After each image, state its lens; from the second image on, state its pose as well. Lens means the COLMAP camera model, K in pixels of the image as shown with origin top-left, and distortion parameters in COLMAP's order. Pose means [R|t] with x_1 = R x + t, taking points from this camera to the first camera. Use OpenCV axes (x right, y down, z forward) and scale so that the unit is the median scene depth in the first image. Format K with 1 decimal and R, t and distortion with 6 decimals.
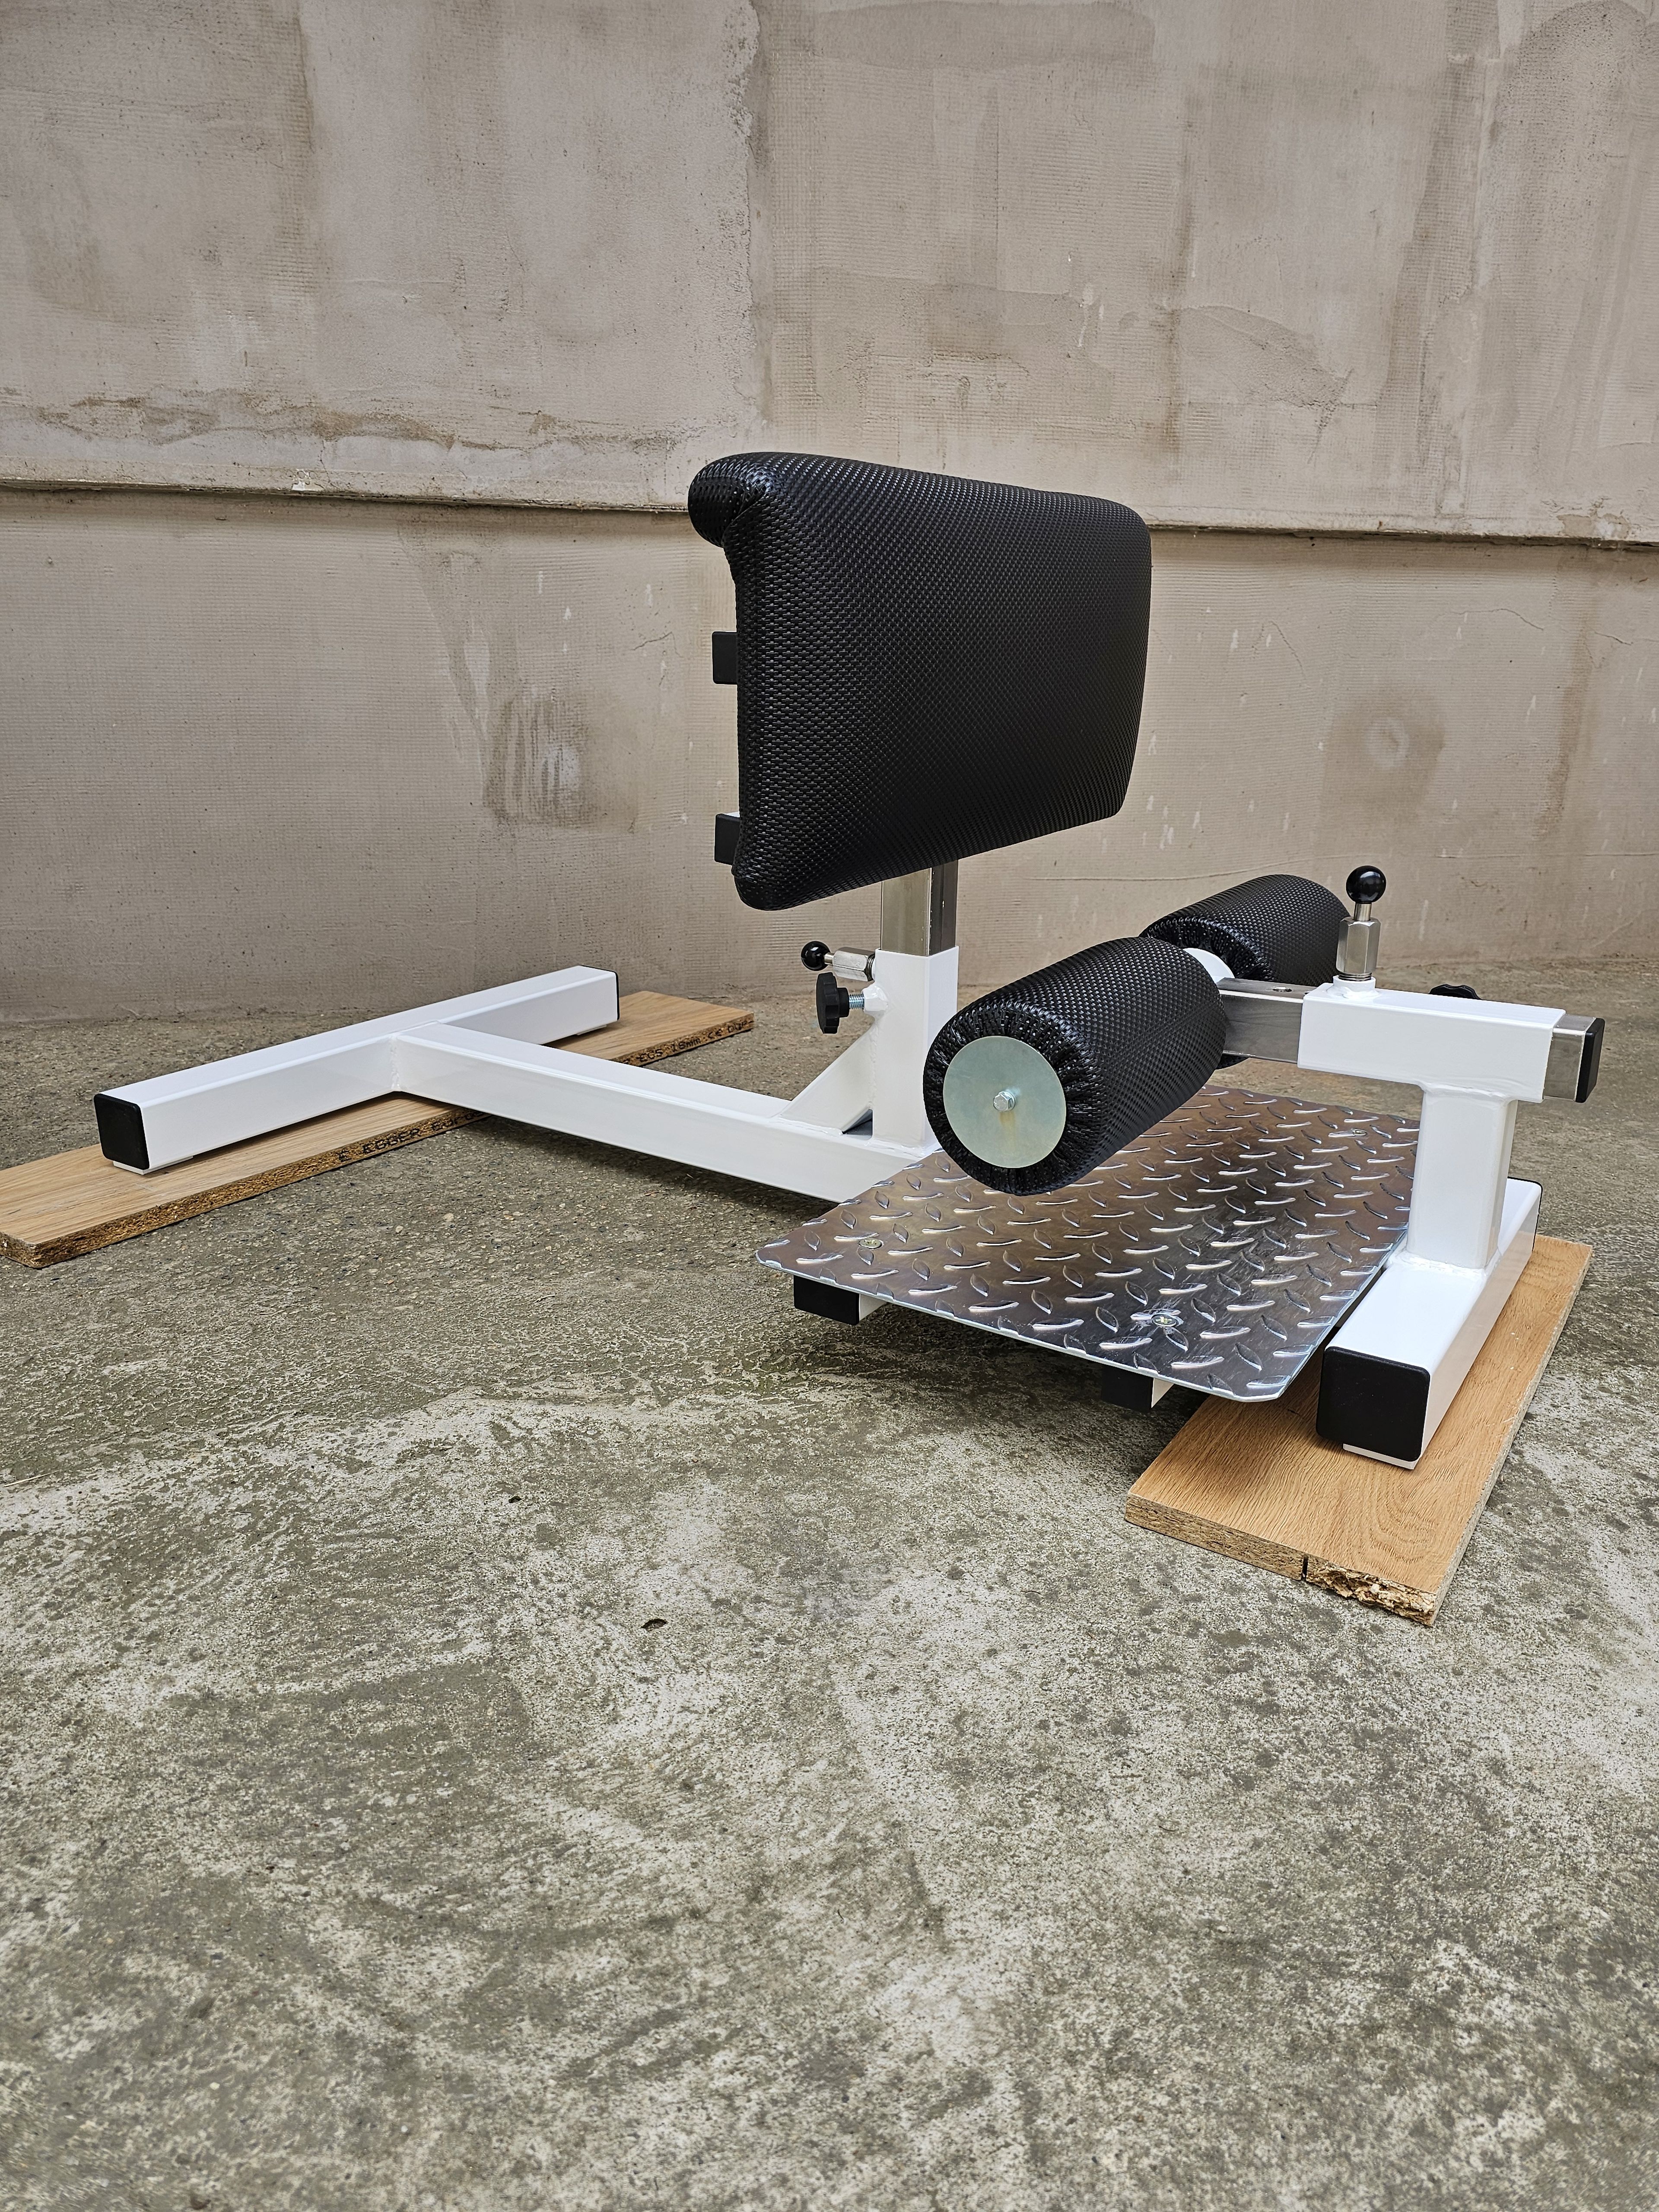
lens RADIAL K [[1479.5, 0, 859.9], [0, 1479.5, 1129.9], [0, 0, 1]] dist [0.048219, -0.043476]
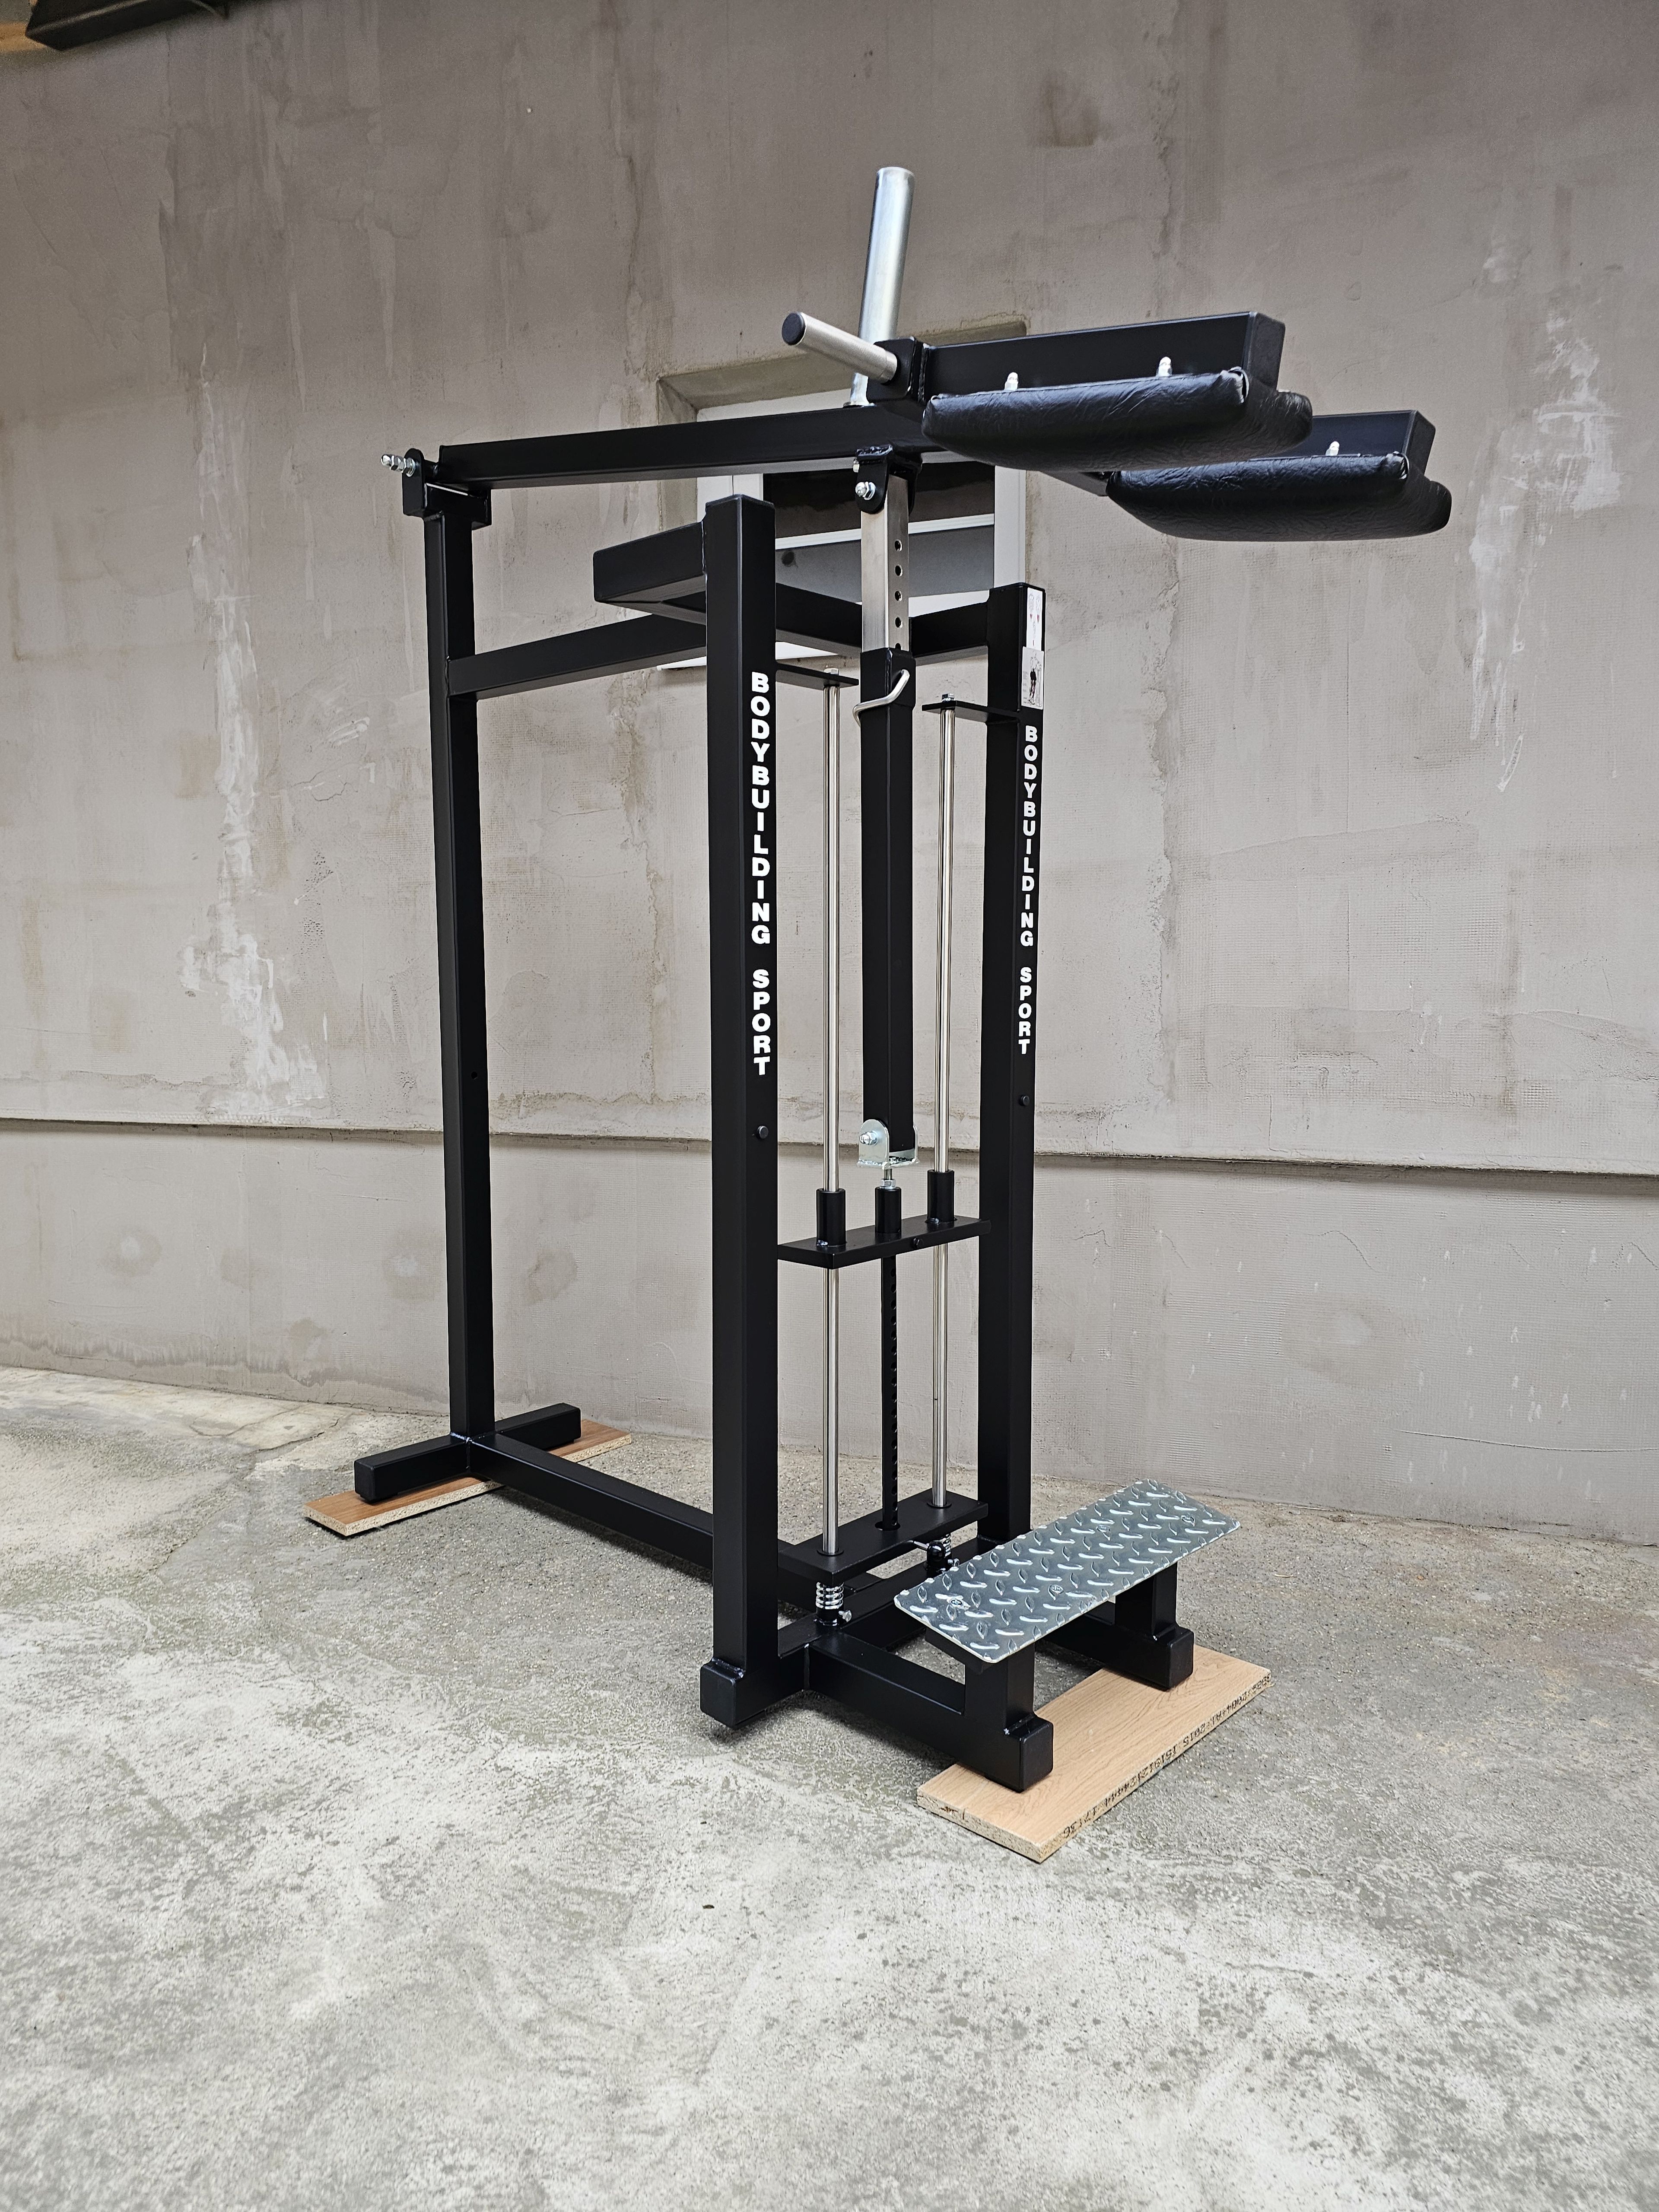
lens RADIAL K [[1479.5, 0, 837.3], [0, 1479.5, 1117.2], [0, 0, 1]] dist [0.048219, -0.043476]
pose [[0.833272, 0.036806, -0.551636, 0.481536], [-0.156016, 0.972883, -0.170758, -0.171579], [0.530392, 0.228352, 0.816418, -0.352974]]
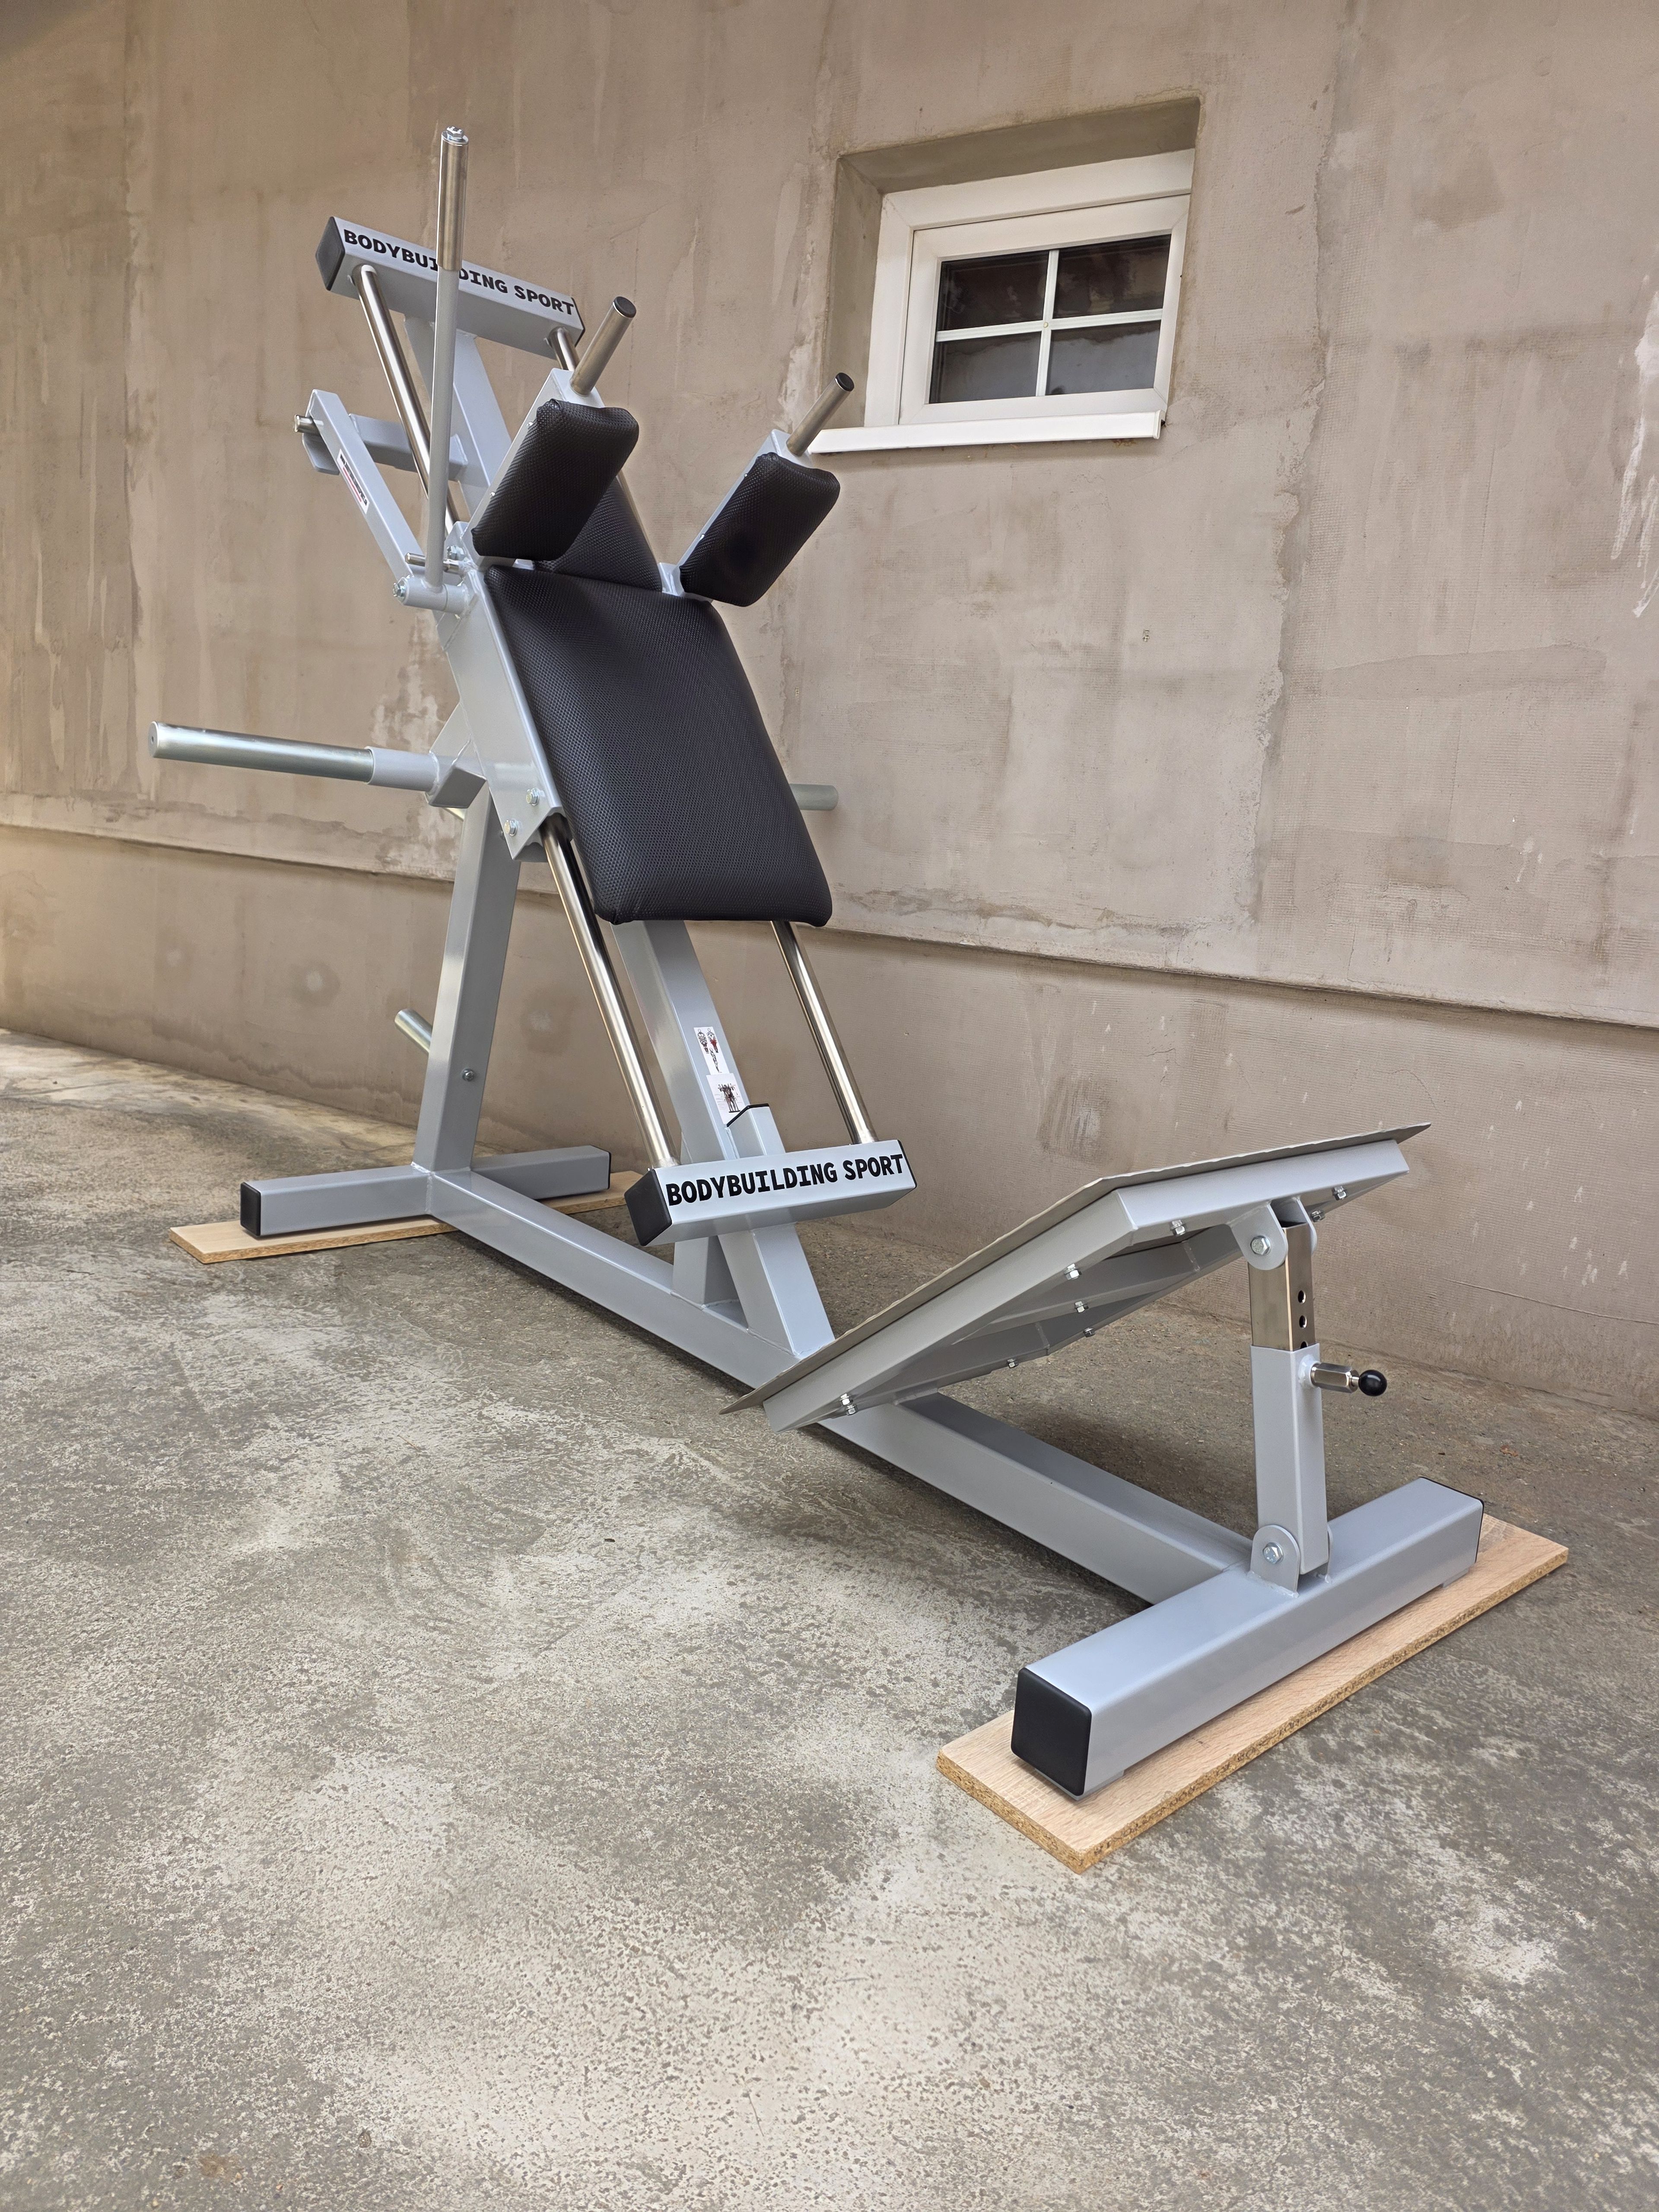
lens RADIAL K [[1471.8, 0, 858.9], [0, 1471.8, 1084.0], [0, 0, 1]] dist [0.064408, -0.061789]
pose [[0.720713, 0.163038, -0.673789, 0.673388], [-0.289012, 0.954121, -0.078268, -0.111441], [0.630115, 0.251141, 0.734767, -0.248166]]
